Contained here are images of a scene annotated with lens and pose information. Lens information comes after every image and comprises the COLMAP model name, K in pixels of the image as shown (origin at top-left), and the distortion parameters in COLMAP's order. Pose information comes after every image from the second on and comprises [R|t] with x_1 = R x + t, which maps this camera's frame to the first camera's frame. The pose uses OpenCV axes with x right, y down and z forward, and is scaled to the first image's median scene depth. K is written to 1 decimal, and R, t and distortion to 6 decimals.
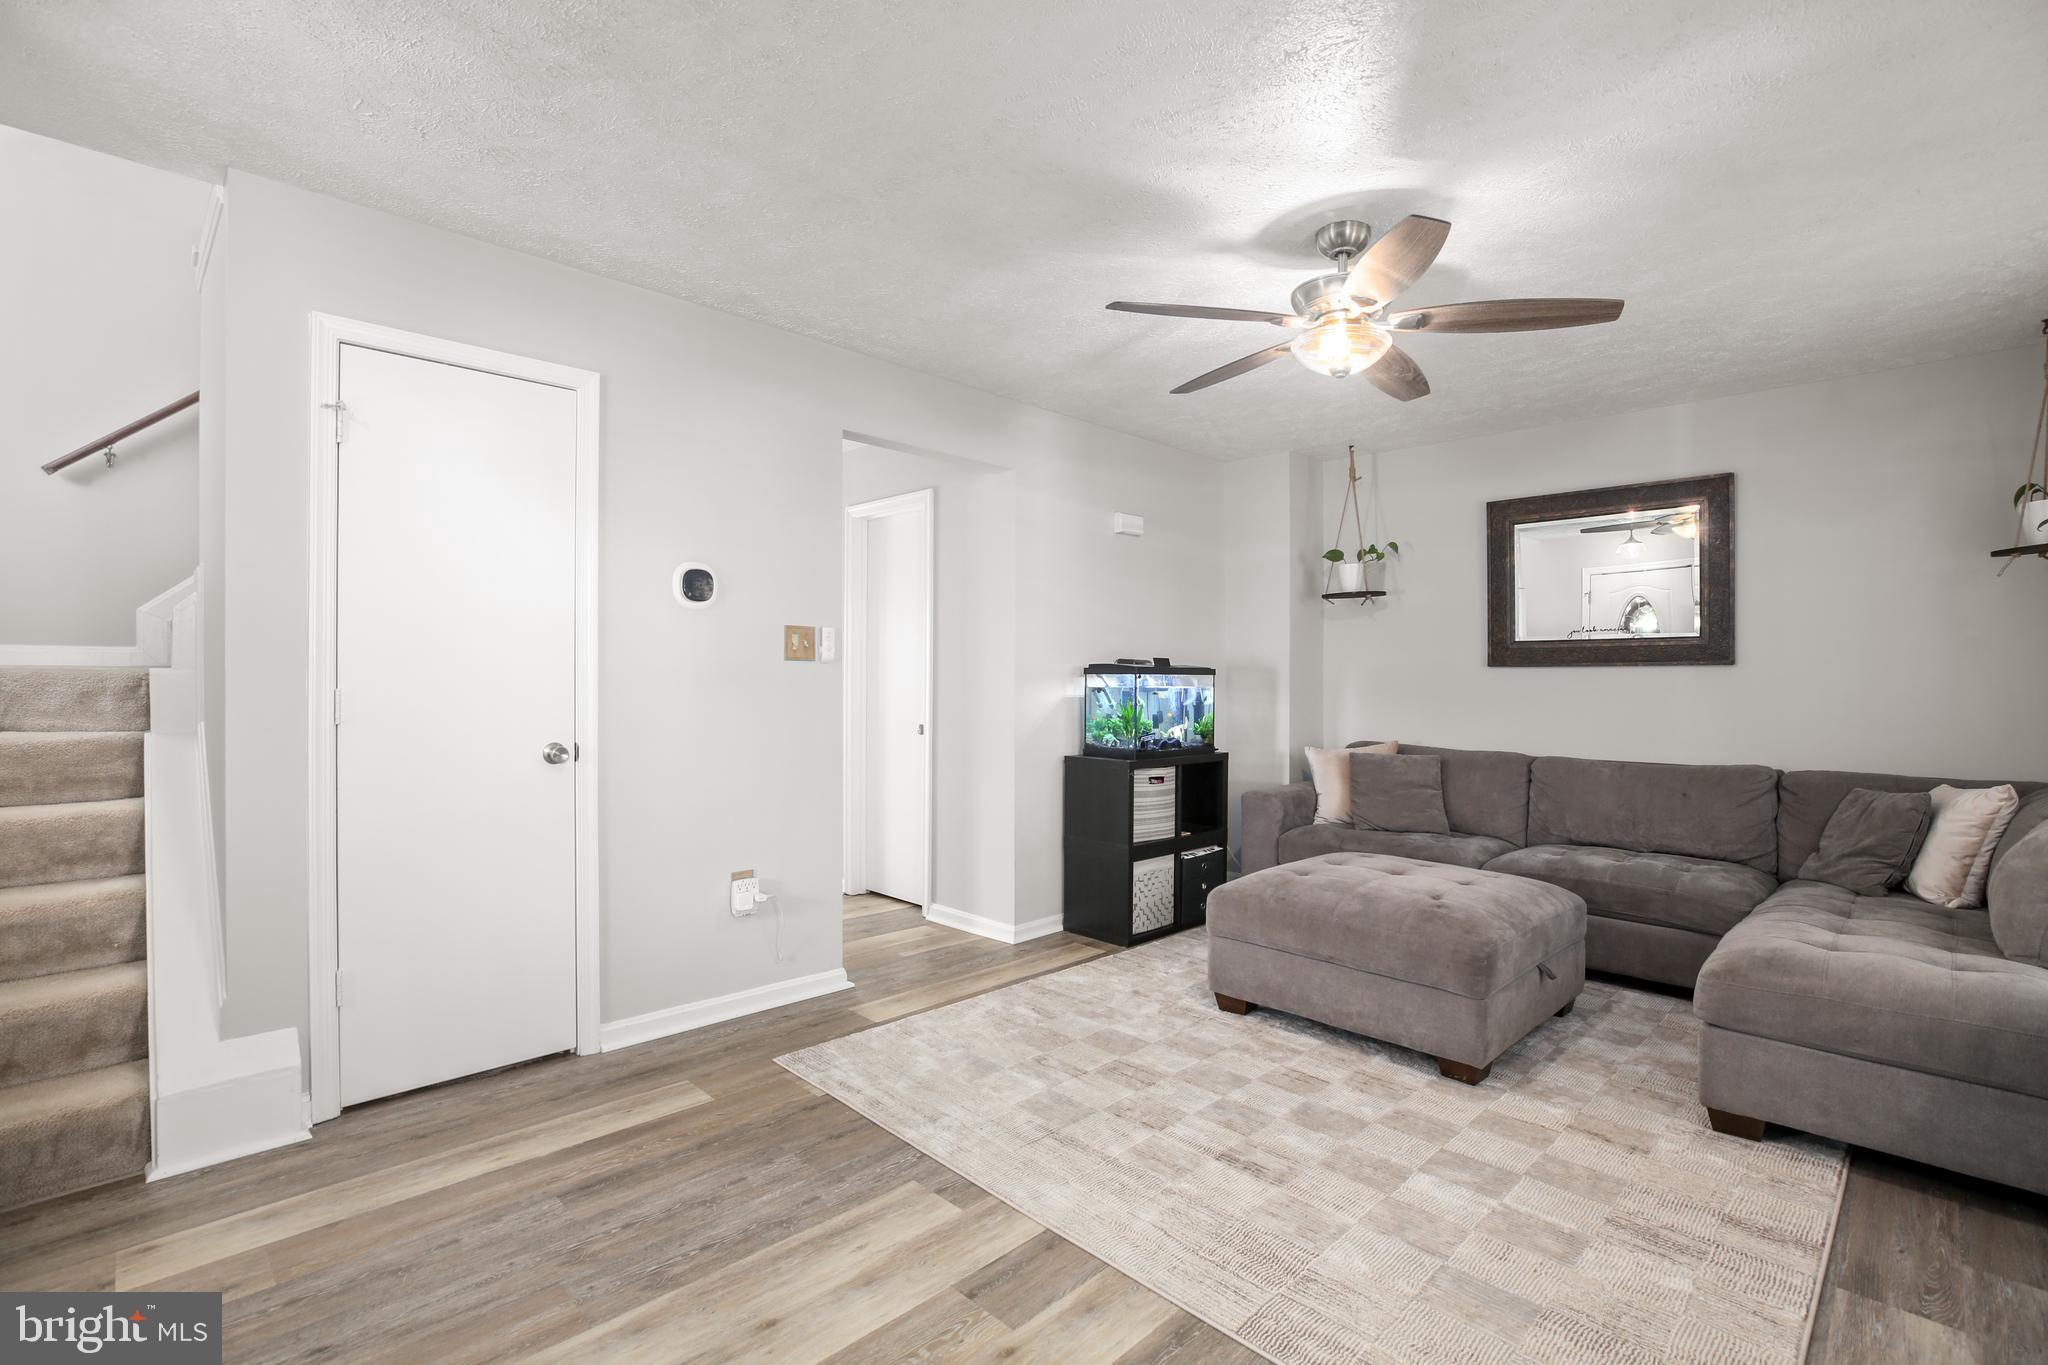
lens RADIAL K [[924.5, 0, 1047.2], [0, 924.5, 680.7], [0, 0, 1]] dist [-0.046289, 0.014748]
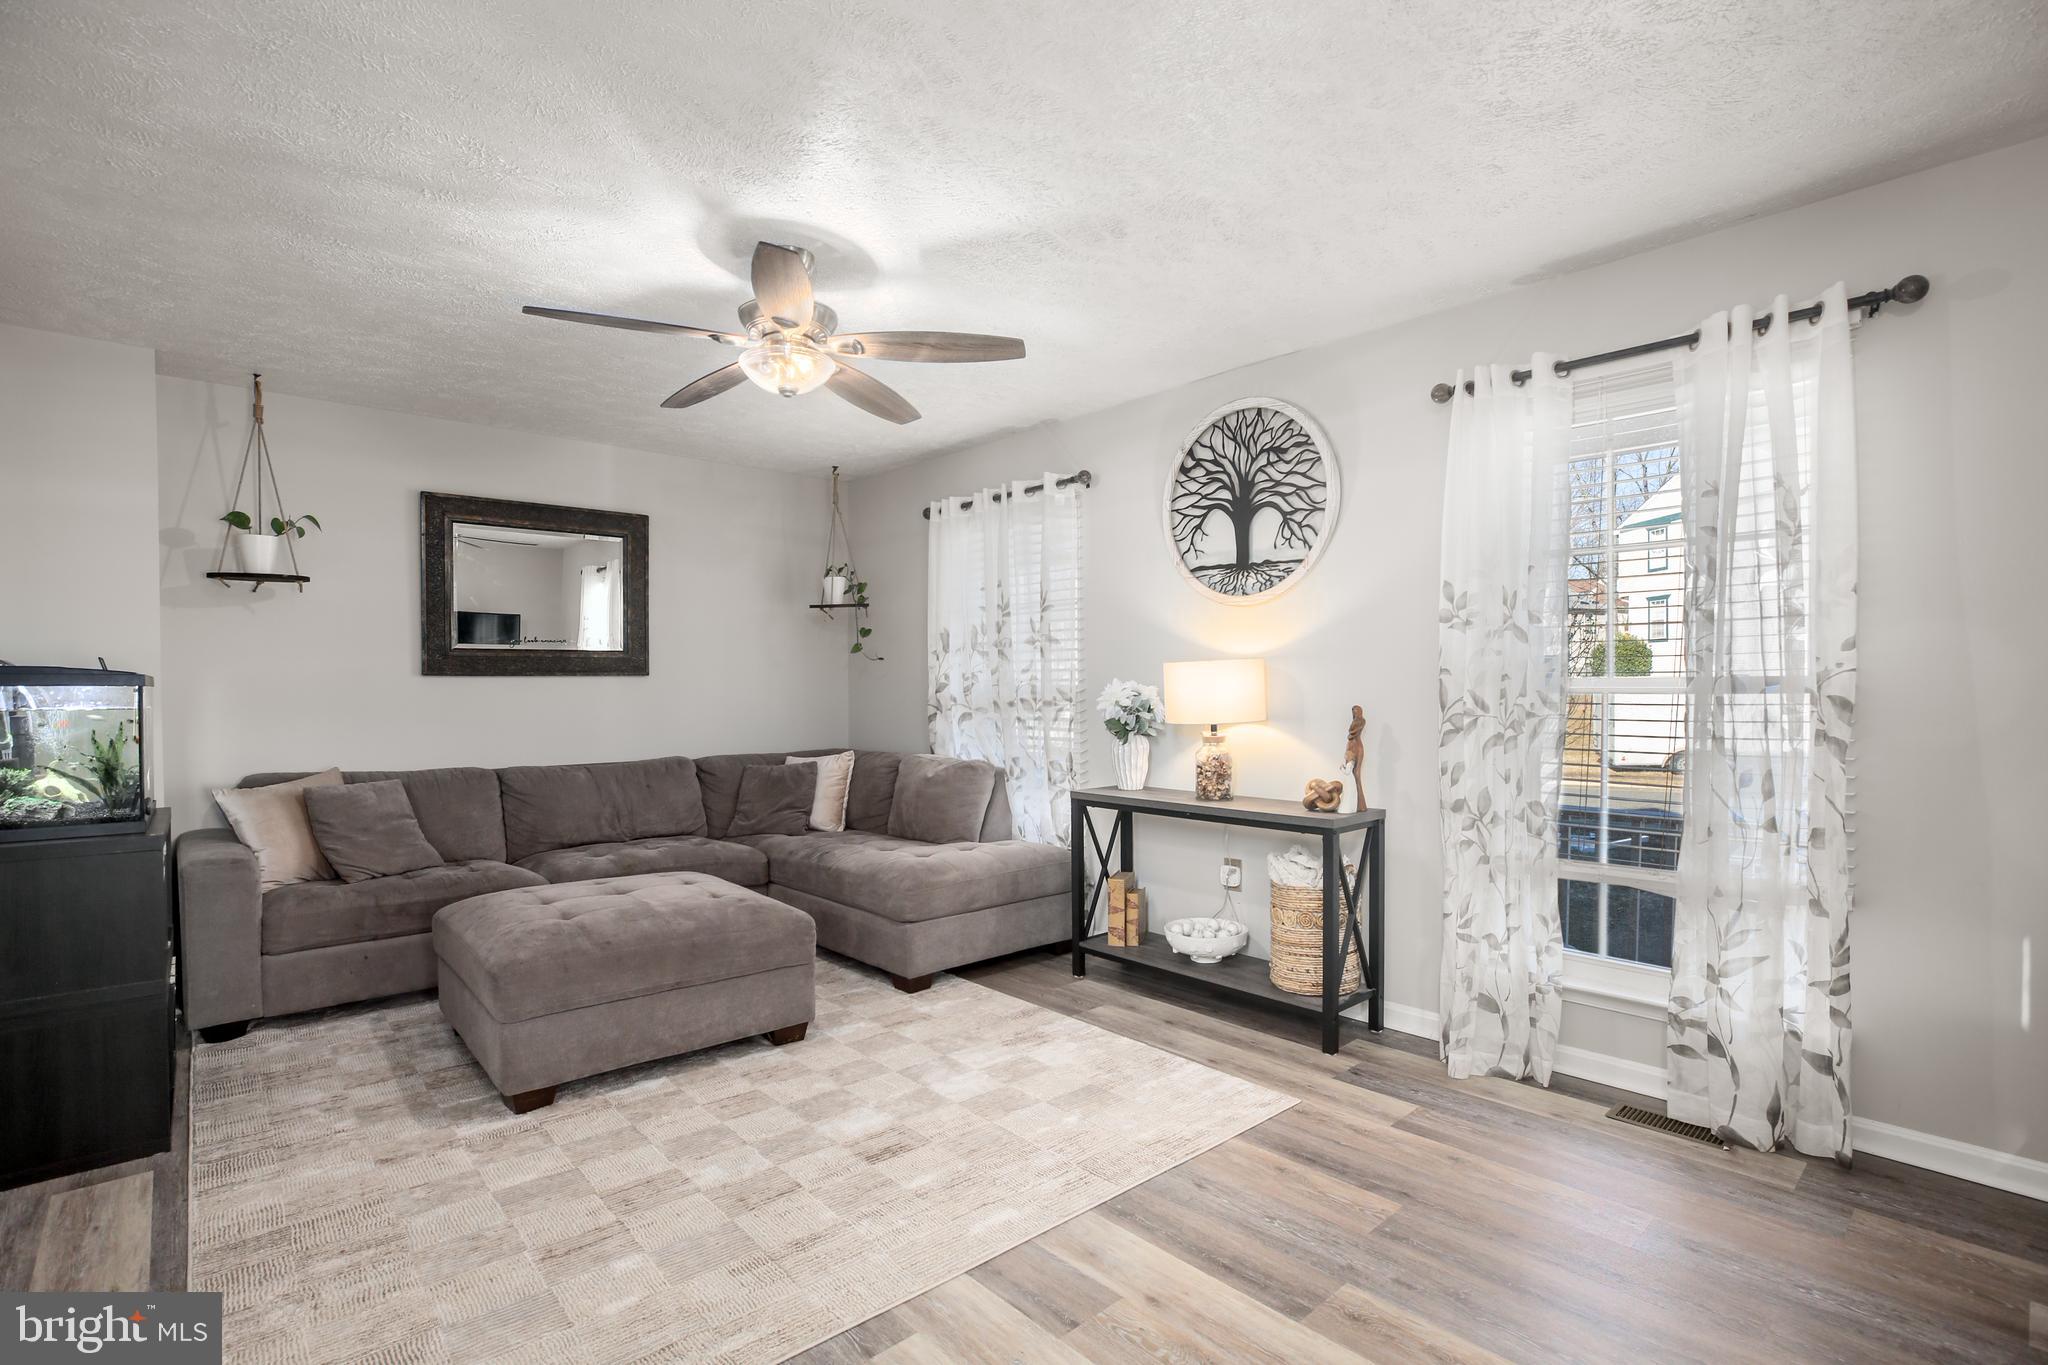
lens RADIAL K [[924.5, 0, 1047.2], [0, 924.5, 680.7], [0, 0, 1]] dist [-0.046289, 0.014748]
pose [[0.070704, 0.002444, 0.997494, -0.561929], [0.010867, 0.999936, -0.003220, -0.000878], [-0.997438, 0.011068, 0.070673, 0.512364]]
